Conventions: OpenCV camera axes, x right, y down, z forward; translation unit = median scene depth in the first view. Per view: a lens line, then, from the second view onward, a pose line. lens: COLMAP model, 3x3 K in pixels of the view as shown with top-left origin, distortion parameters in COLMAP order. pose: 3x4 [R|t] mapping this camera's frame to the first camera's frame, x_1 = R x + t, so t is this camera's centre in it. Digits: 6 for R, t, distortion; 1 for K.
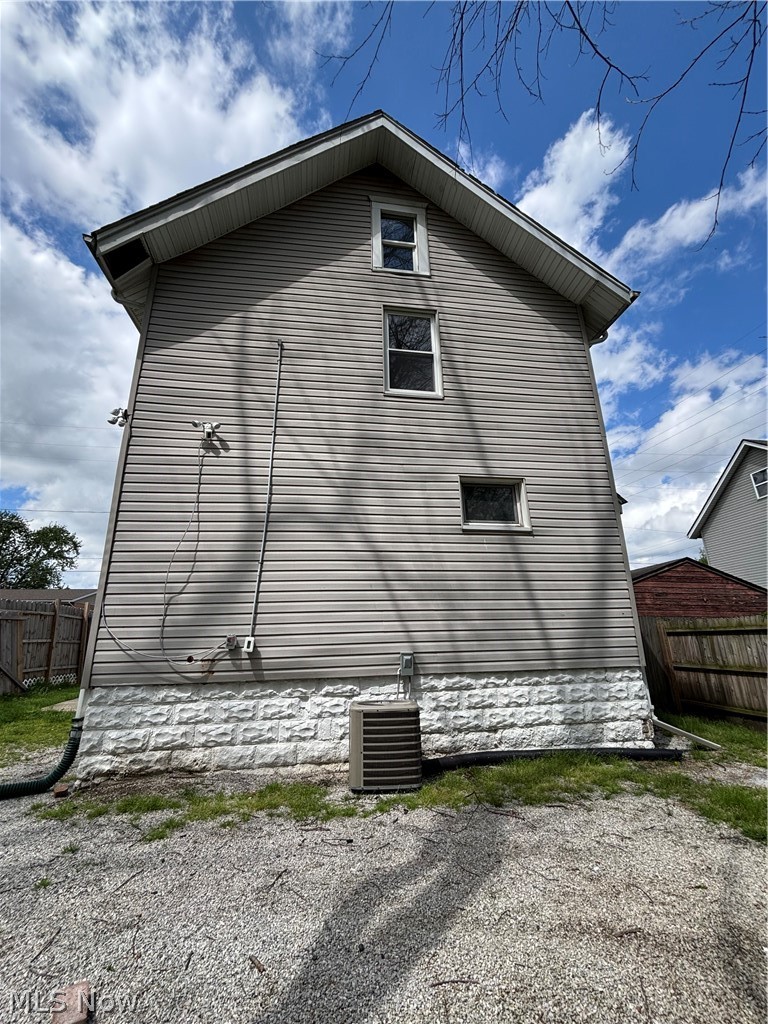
lens RADIAL K [[413.0, 0, 381.8], [0, 413.0, 509.2], [0, 0, 1]] dist [-0.000038, 0.000126]
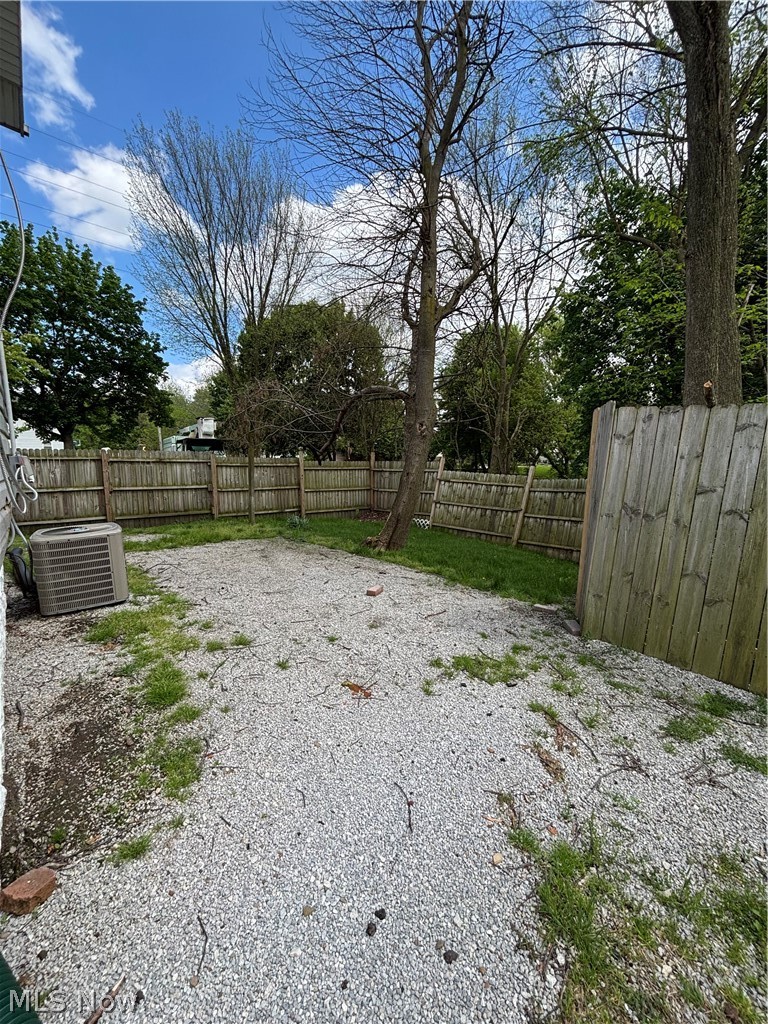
lens RADIAL K [[413.0, 0, 381.8], [0, 413.0, 509.2], [0, 0, 1]] dist [-0.000038, 0.000126]
pose [[-0.555706, -0.079094, 0.827608, -1.425108], [-0.239950, 0.968360, -0.068572, 0.402788], [-0.795999, -0.236690, -0.557102, 1.236160]]
